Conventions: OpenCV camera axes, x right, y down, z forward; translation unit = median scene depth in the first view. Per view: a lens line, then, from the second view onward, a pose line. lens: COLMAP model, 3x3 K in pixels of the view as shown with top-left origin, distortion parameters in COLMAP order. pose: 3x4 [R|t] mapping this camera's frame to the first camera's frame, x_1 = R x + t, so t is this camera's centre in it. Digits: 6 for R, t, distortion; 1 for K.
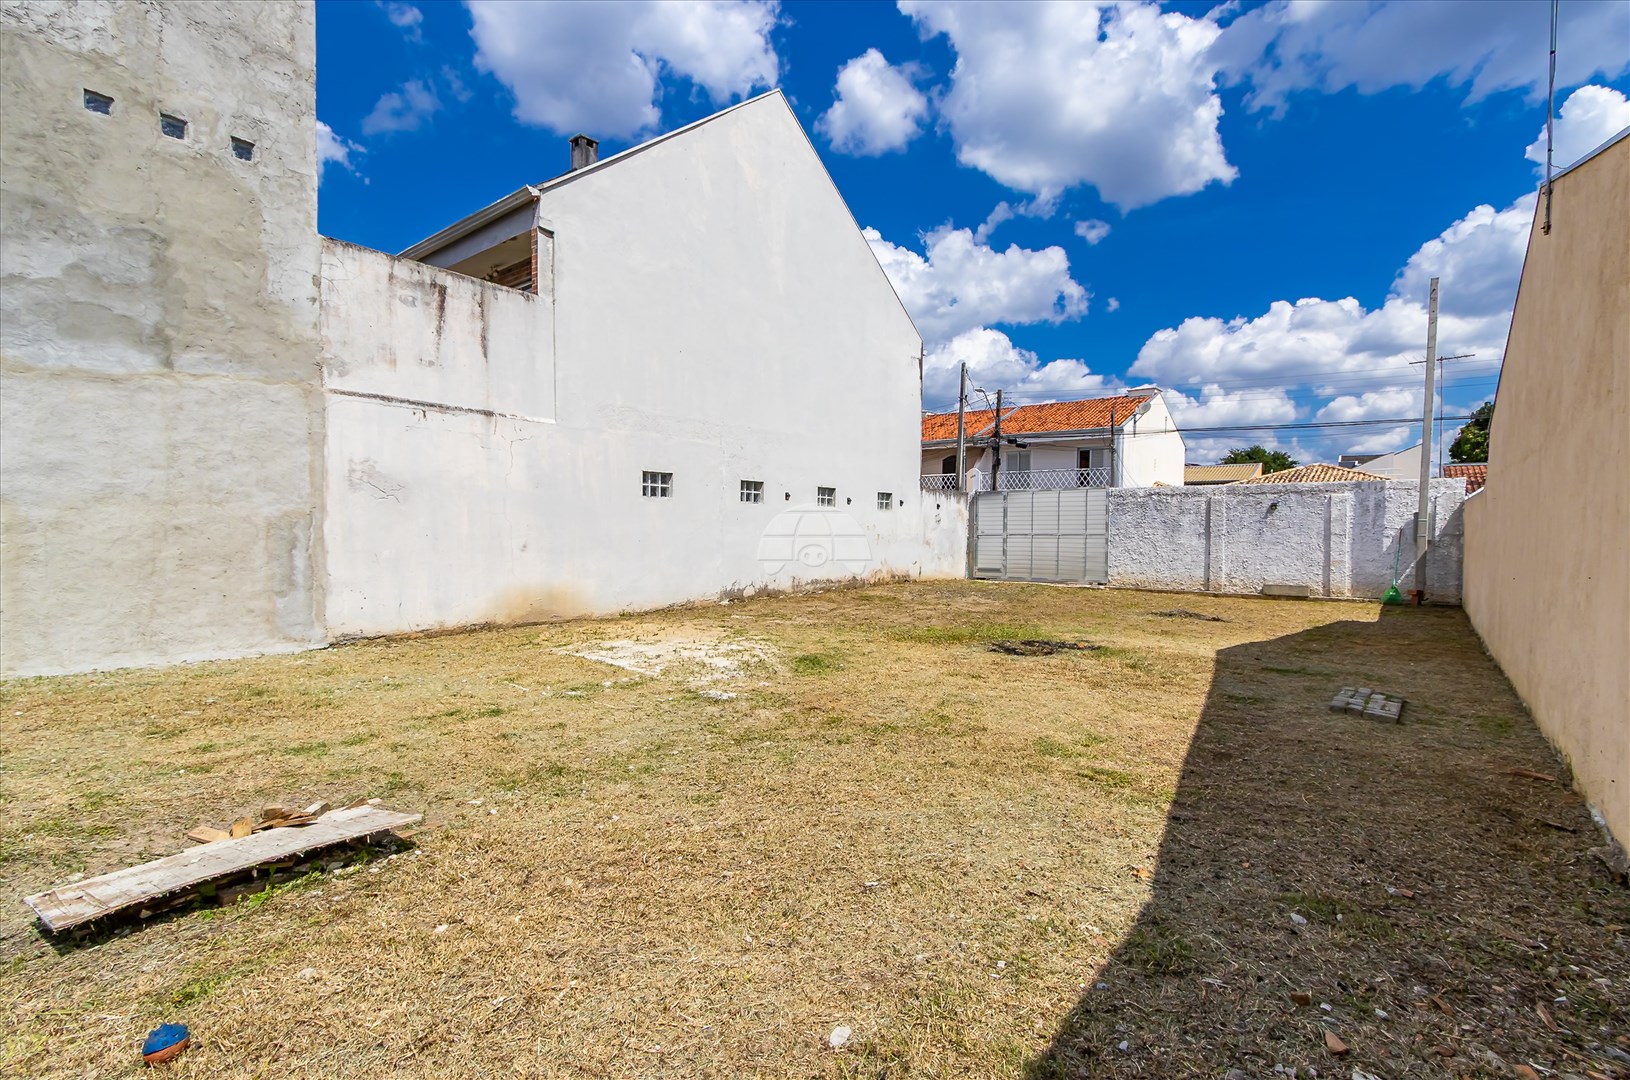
lens RADIAL K [[754.2, 0, 806.4], [0, 754.2, 566.5], [0, 0, 1]] dist [0.007645, -0.003302]
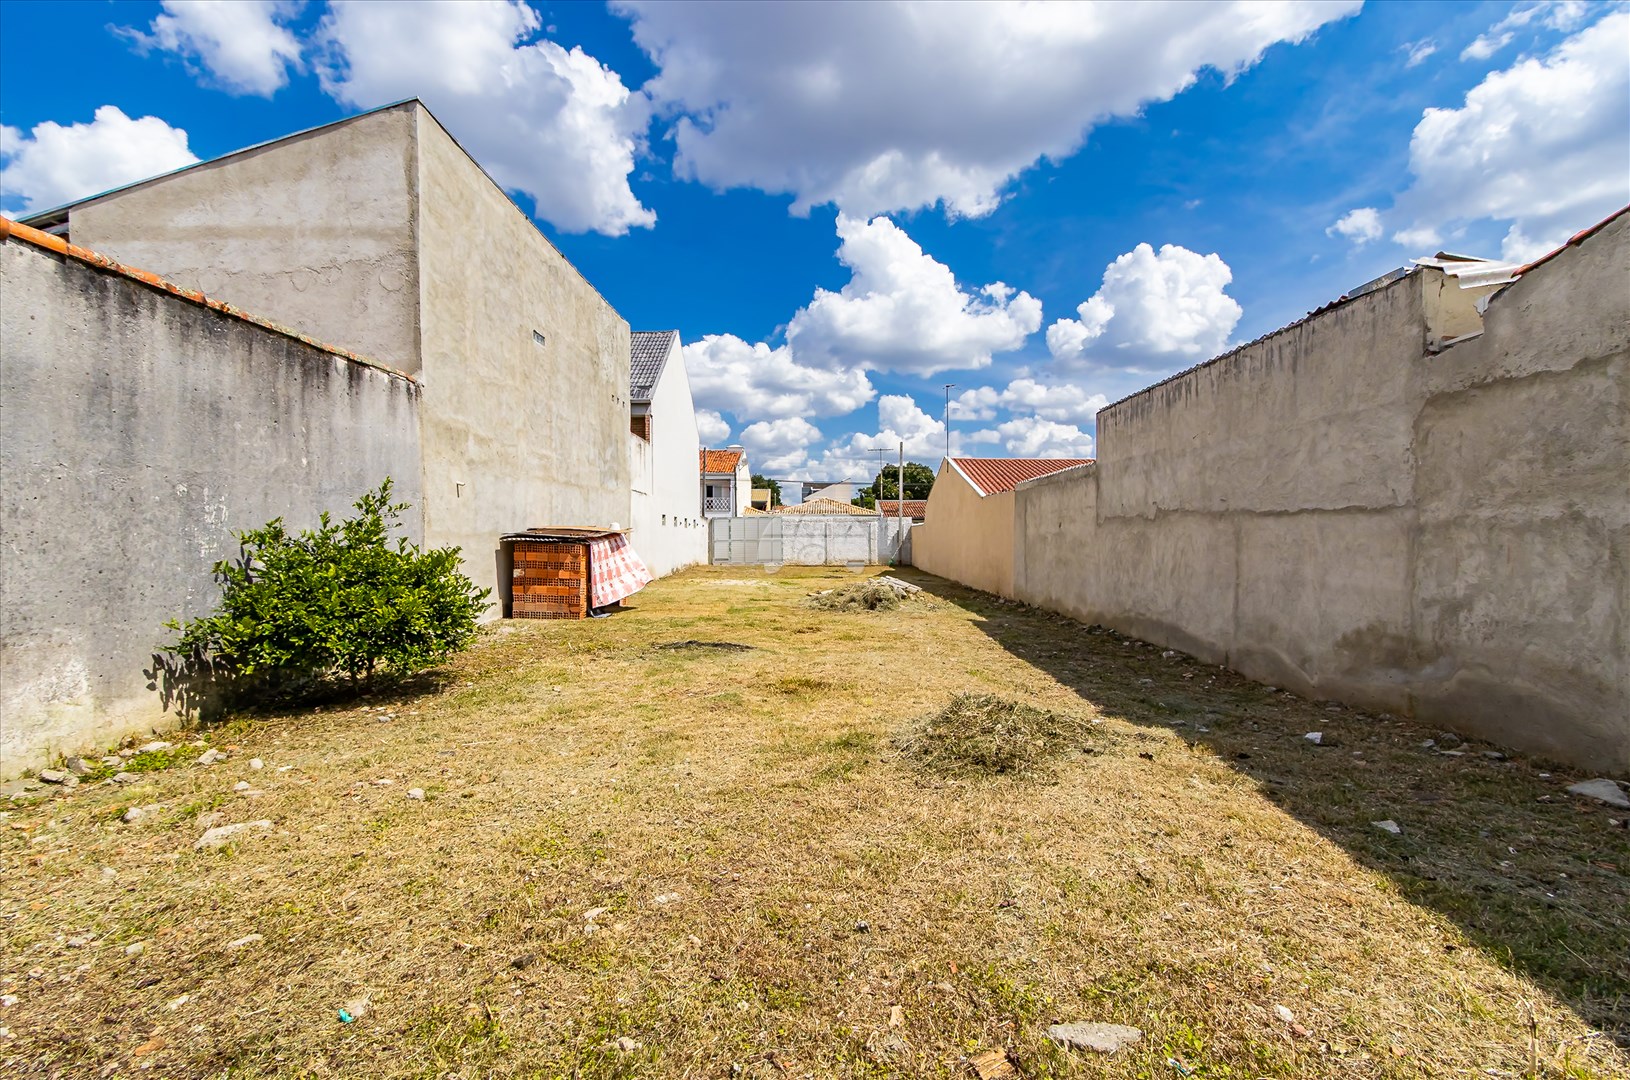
lens RADIAL K [[754.2, 0, 808.9], [0, 754.2, 551.8], [0, 0, 1]] dist [0.007645, -0.003302]
pose [[0.774665, -0.022825, 0.631959, -0.834028], [0.038635, 0.999190, -0.011271, 0.015992], [-0.631190, 0.033147, 0.774920, -0.636558]]
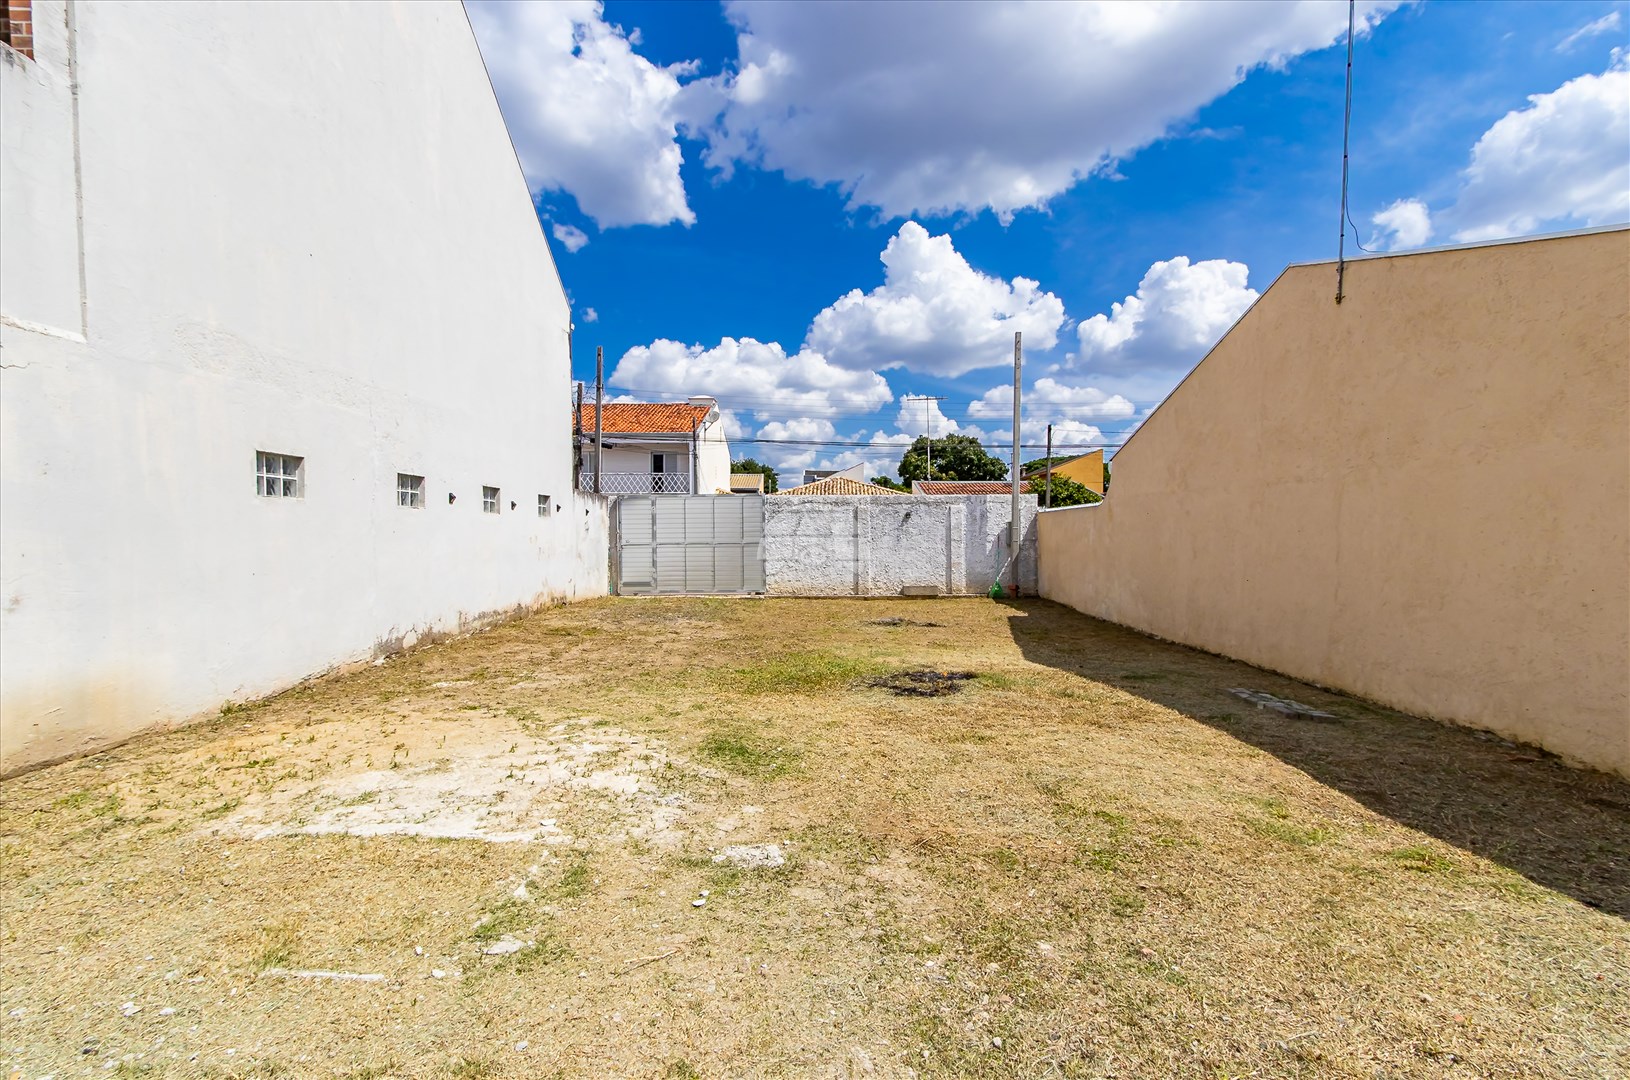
lens RADIAL K [[754.2, 0, 821.5], [0, 754.2, 560.5], [0, 0, 1]] dist [0.007645, -0.003302]
pose [[0.782697, -0.031374, 0.621612, -0.148107], [0.038541, 0.999255, 0.001905, -0.017771], [-0.621208, 0.022466, 0.783323, 0.181892]]
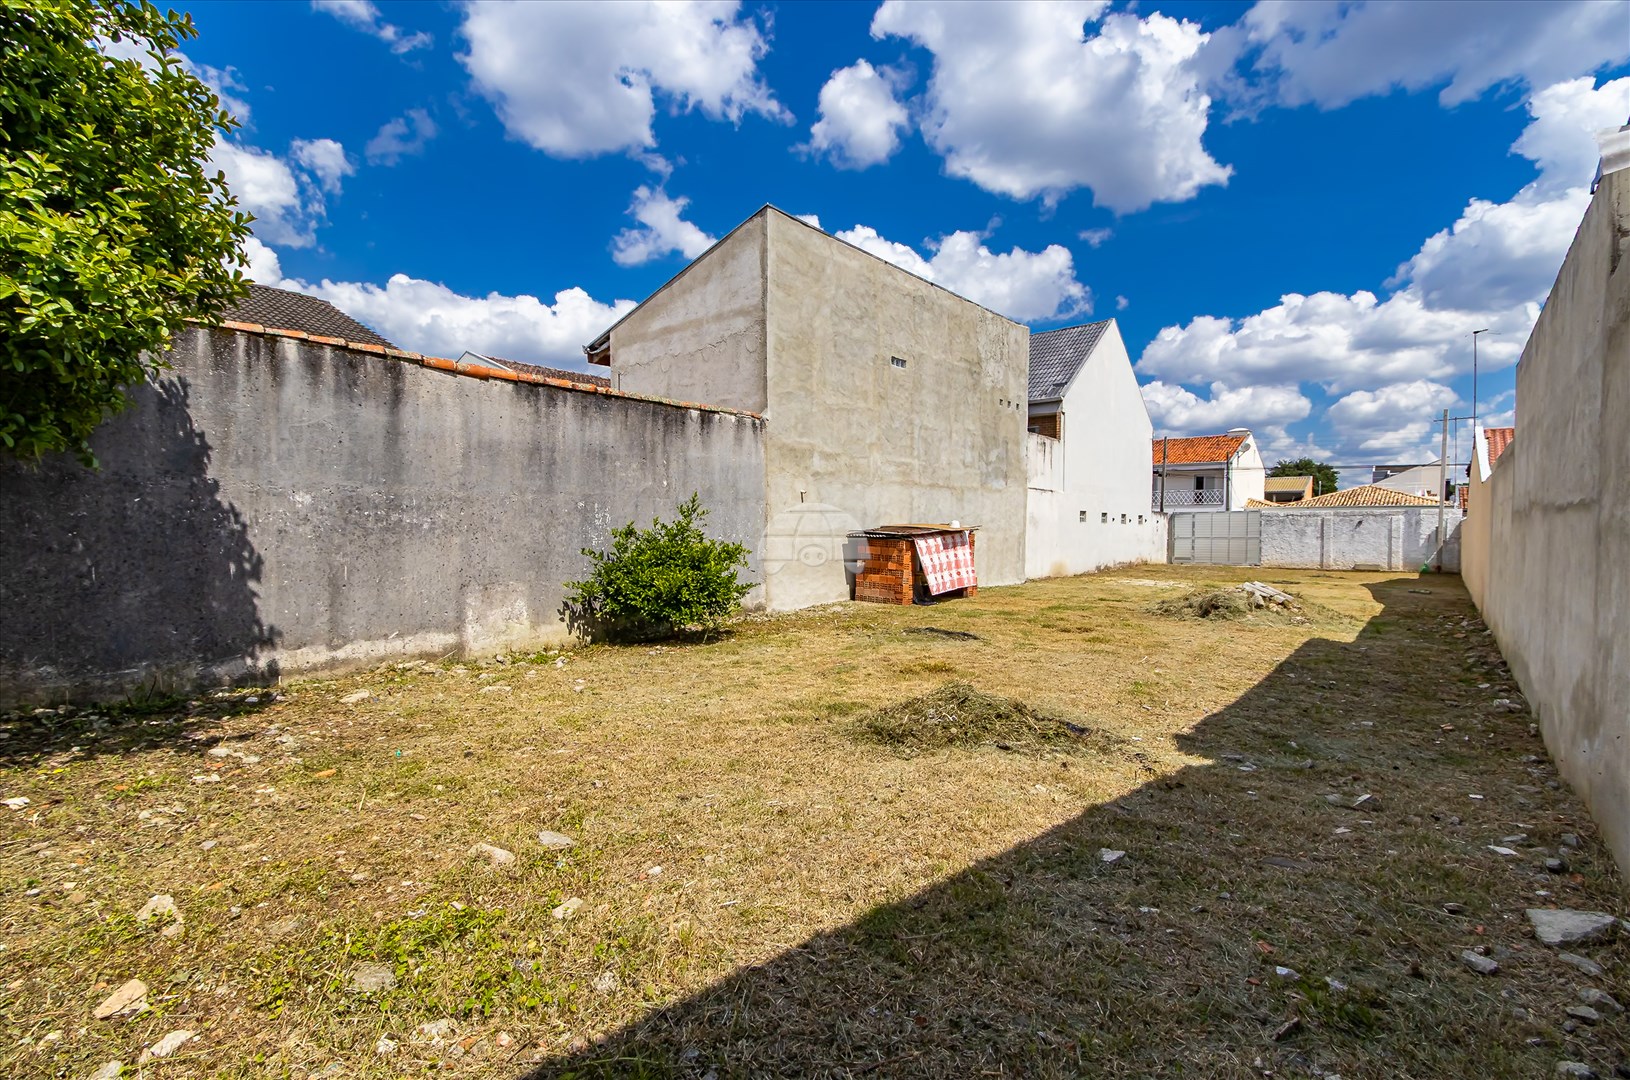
lens RADIAL K [[754.2, 0, 802.1], [0, 754.2, 557.4], [0, 0, 1]] dist [0.007645, -0.003302]
pose [[0.999860, -0.005011, -0.015941, -0.638912], [0.004795, 0.999897, -0.013507, 0.022271], [0.016007, 0.013429, 0.999782, -0.780270]]
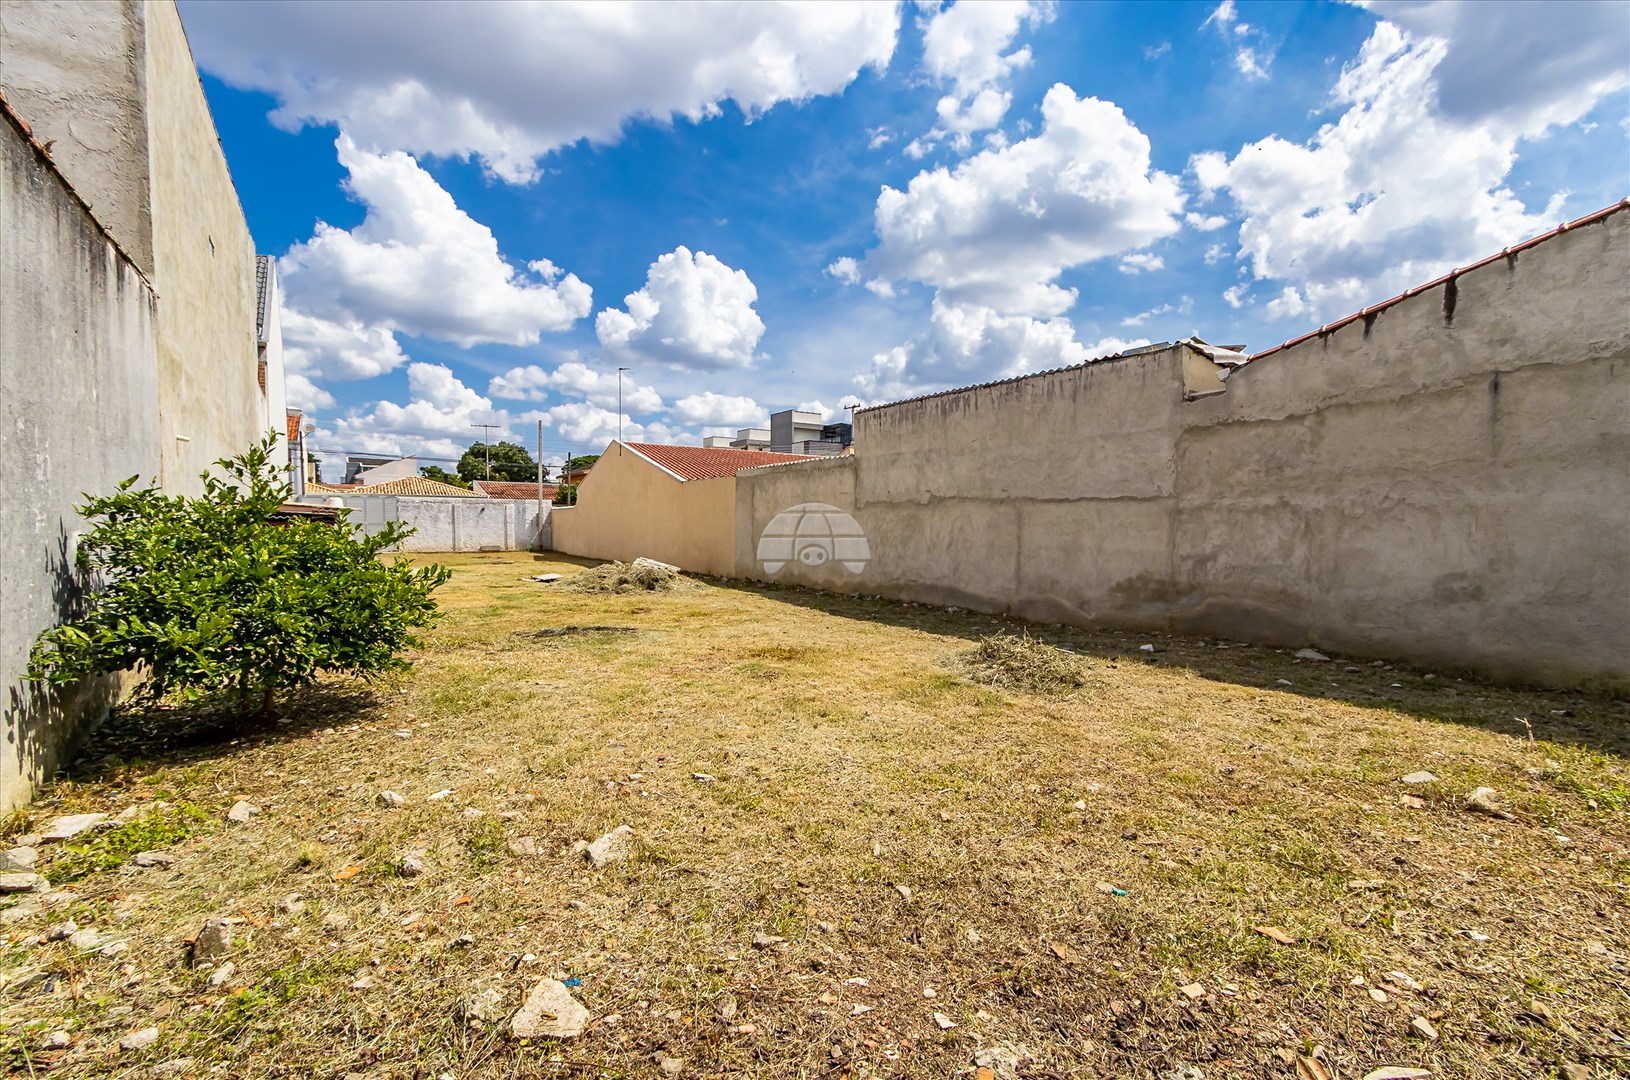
lens RADIAL K [[754.2, 0, 812.5], [0, 754.2, 557.0], [0, 0, 1]] dist [0.007645, -0.003302]
pose [[0.296514, -0.050962, 0.953668, -0.995903], [0.045796, 0.998185, 0.039102, 0.011896], [-0.953930, 0.032080, 0.298310, -0.455924]]
